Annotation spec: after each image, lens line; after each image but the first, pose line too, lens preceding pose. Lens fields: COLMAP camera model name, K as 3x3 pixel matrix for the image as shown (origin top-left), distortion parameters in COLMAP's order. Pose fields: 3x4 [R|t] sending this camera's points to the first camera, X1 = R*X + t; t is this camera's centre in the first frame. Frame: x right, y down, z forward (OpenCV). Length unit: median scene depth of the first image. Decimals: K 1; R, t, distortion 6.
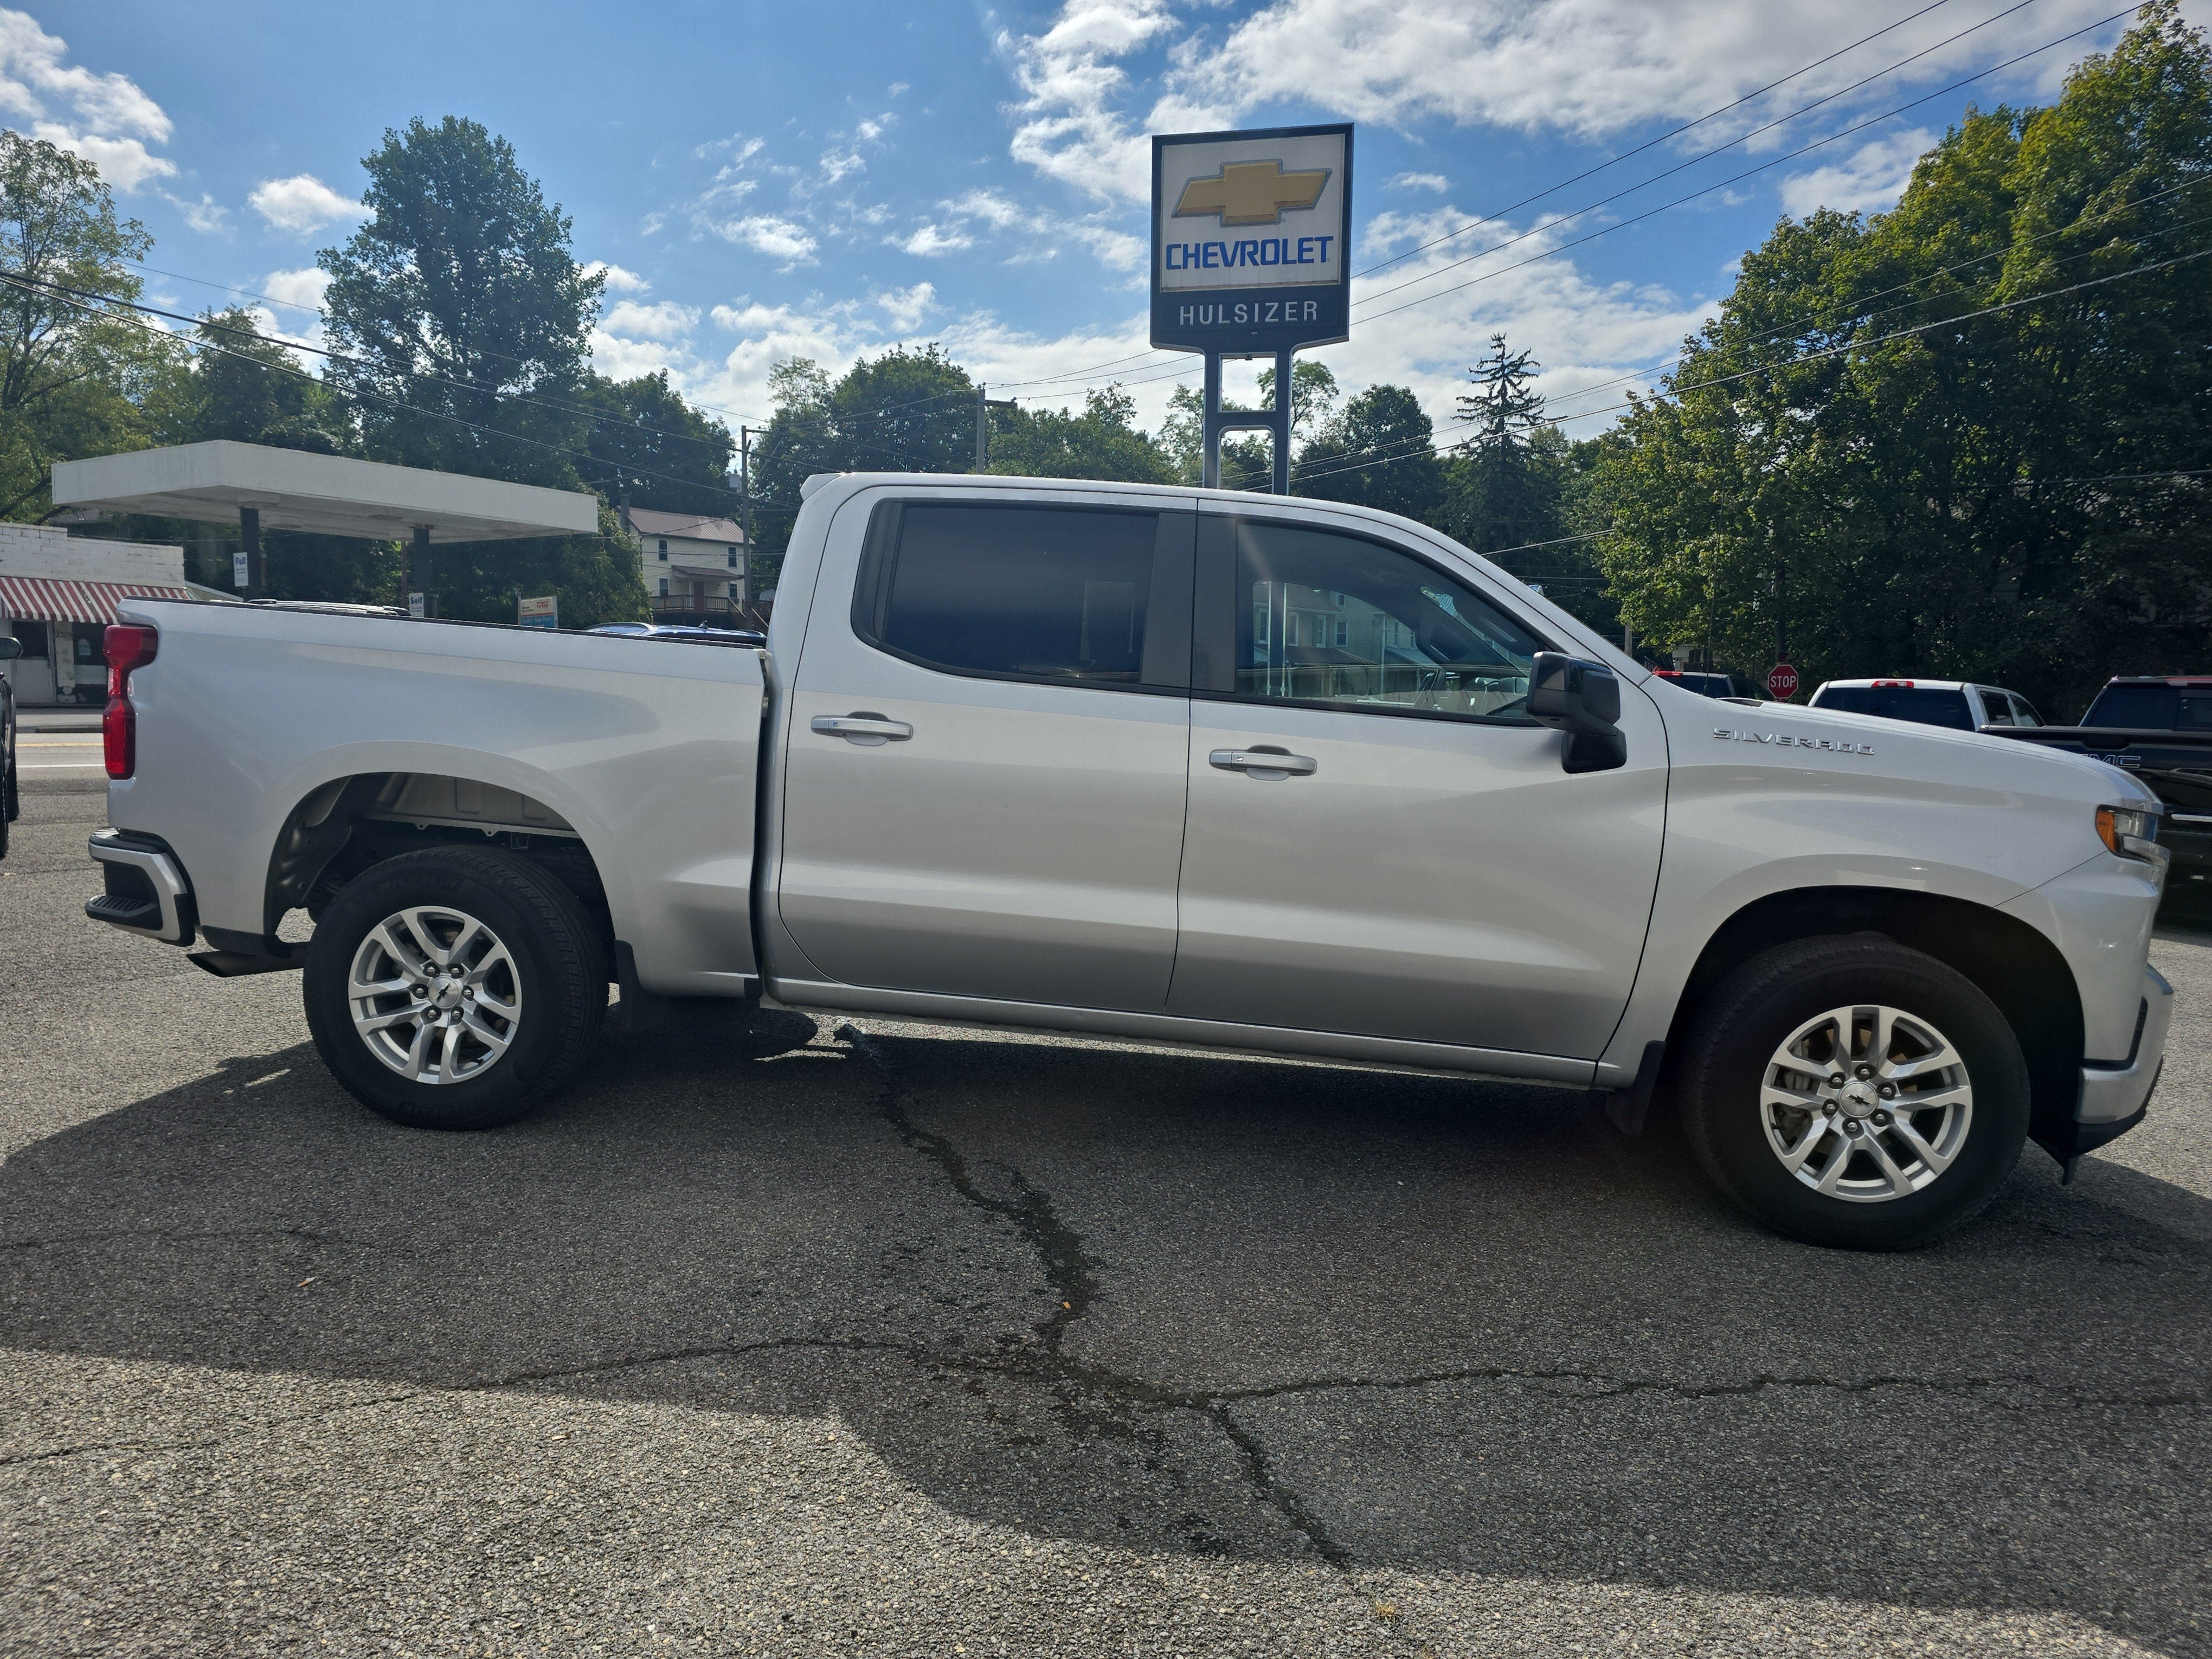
lens RADIAL K [[1521.7, 0, 1128.6], [0, 1521.7, 863.5], [0, 0, 1]] dist [0.034388, -0.029617]
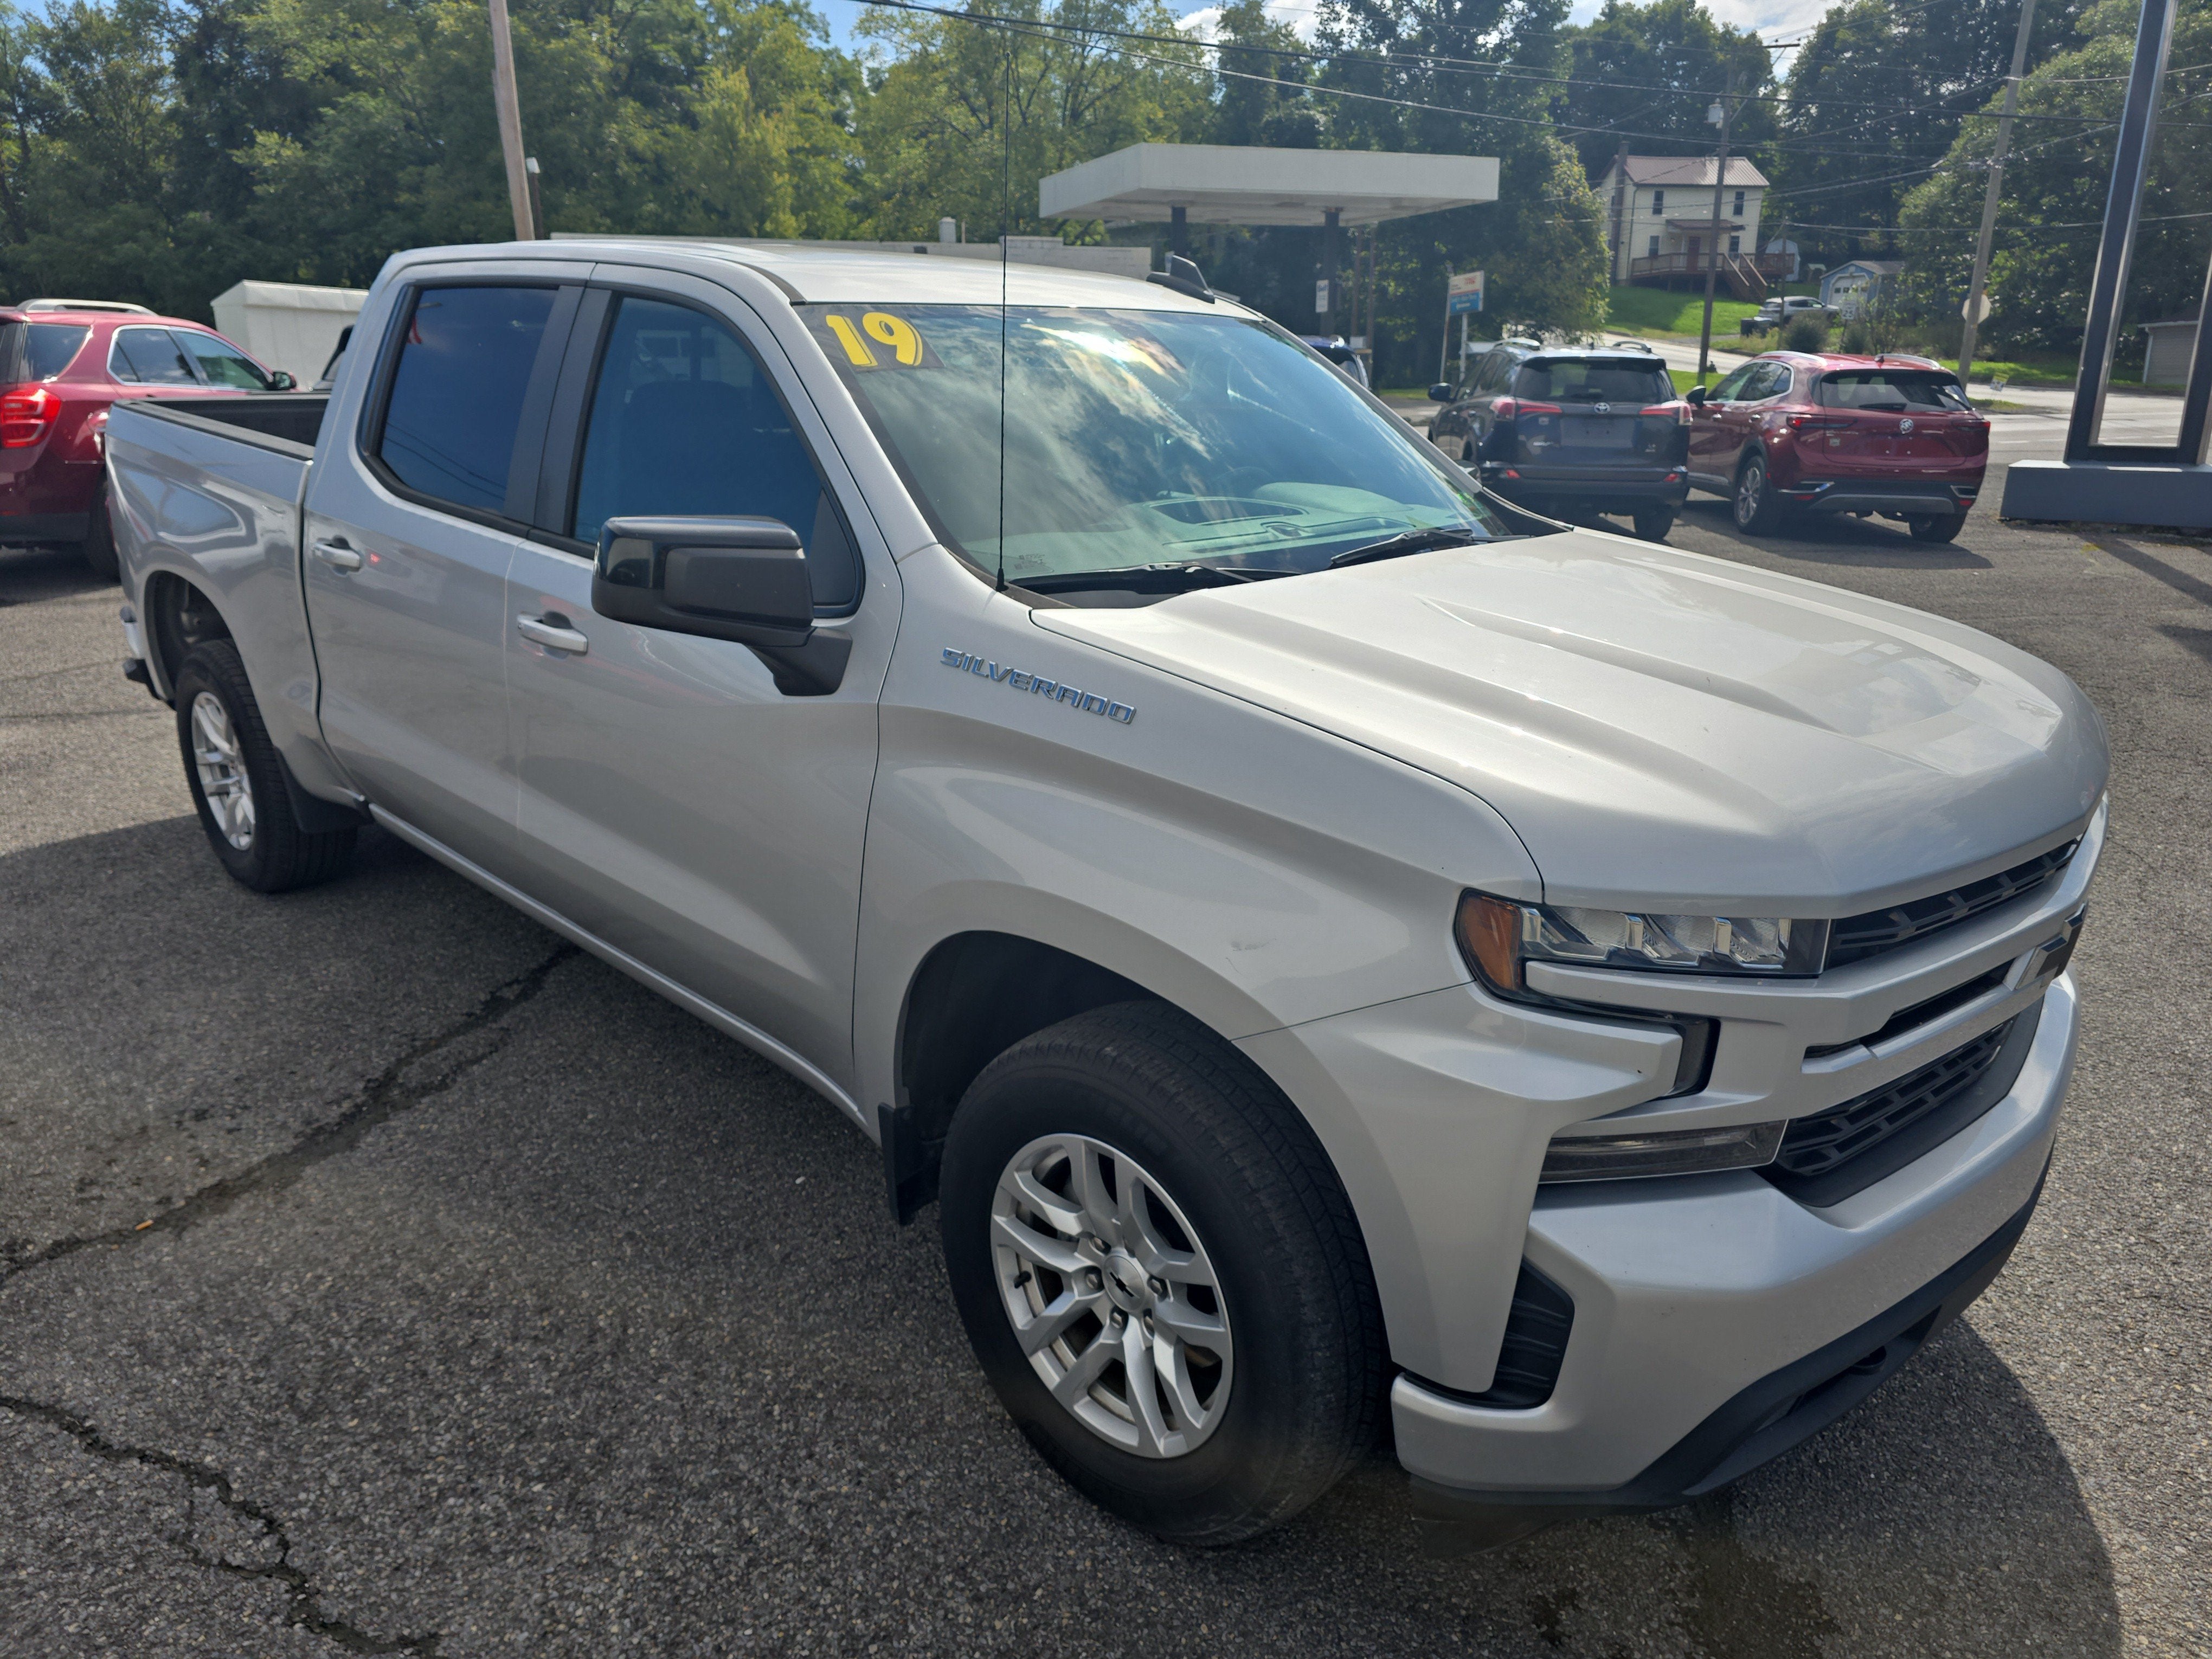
lens RADIAL K [[1524.1, 0, 1113.3], [0, 1524.1, 872.1], [0, 0, 1]] dist [0.025802, -0.020686]
pose [[0.784946, 0.175972, -0.594049, 0.100940], [-0.046728, 0.972900, 0.226454, -0.017695], [0.617800, -0.149996, 0.771897, 0.070282]]
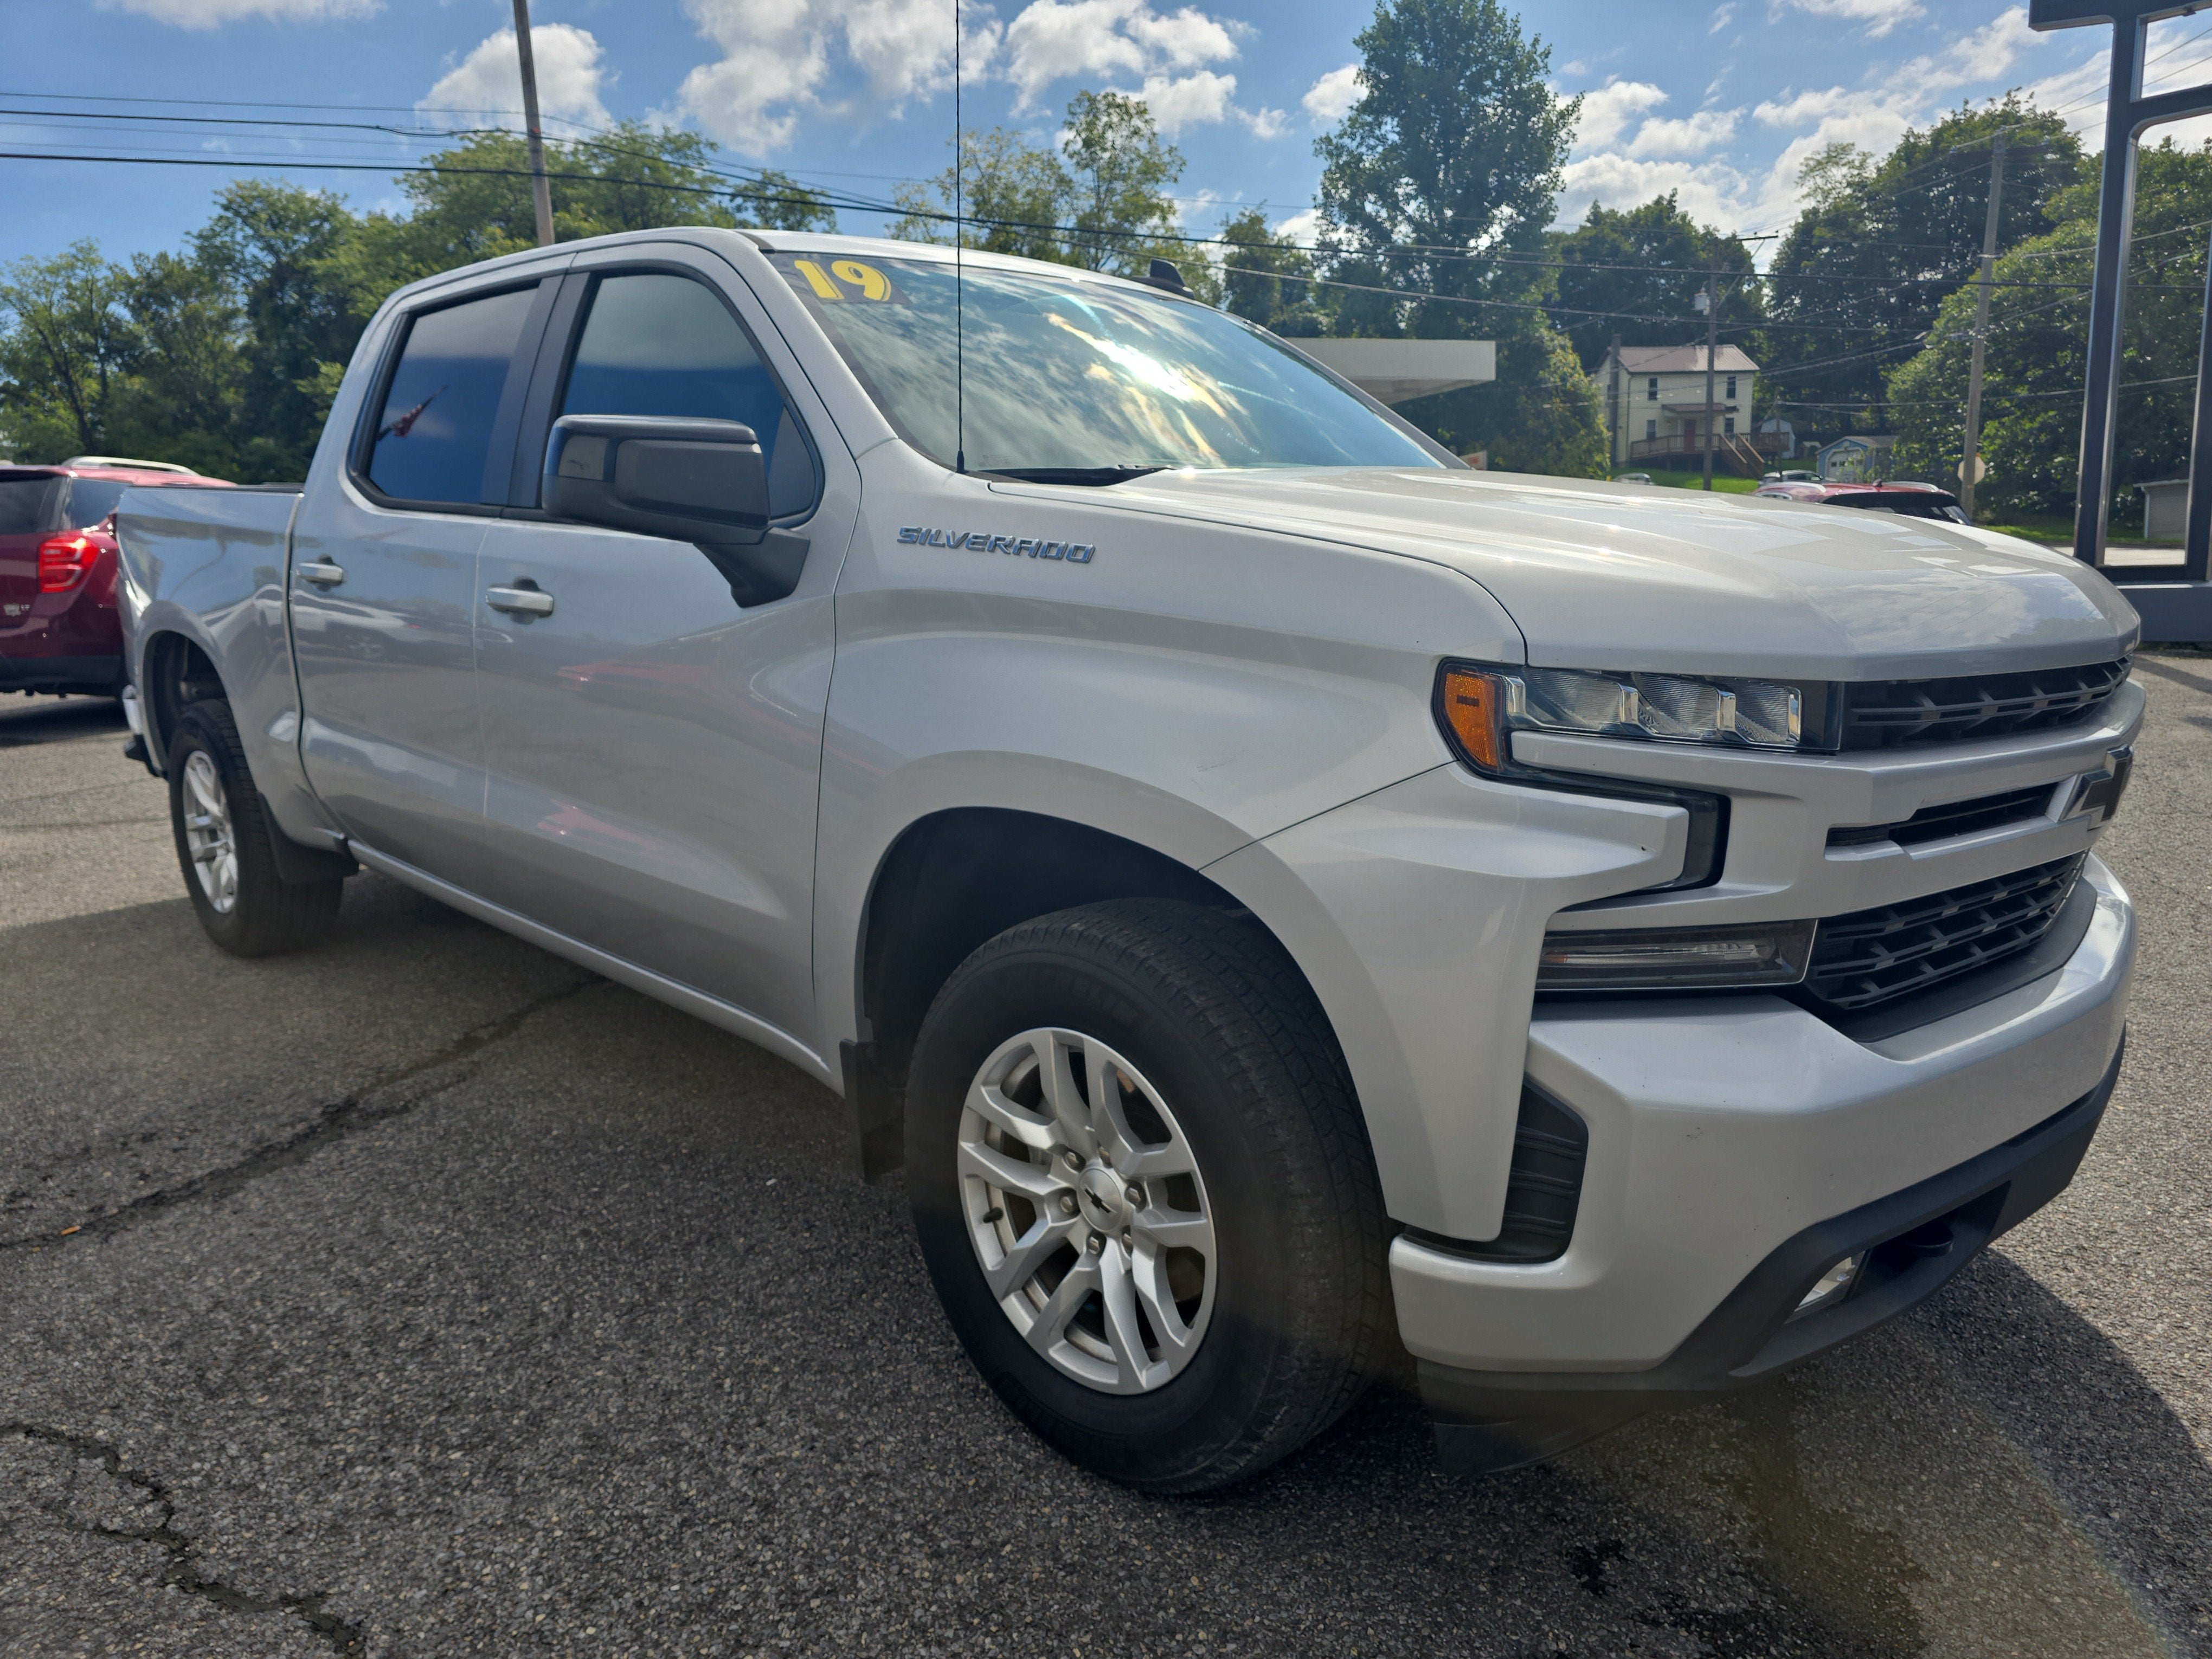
lens RADIAL K [[1526.2, 0, 1109.2], [0, 1526.2, 861.0], [0, 0, 1]] dist [0.026778, -0.022764]
pose [[0.774378, 0.080643, -0.627564, 0.102317], [-0.023375, 0.994814, 0.098993, -0.002034], [0.632292, -0.061989, 0.772246, 0.074210]]
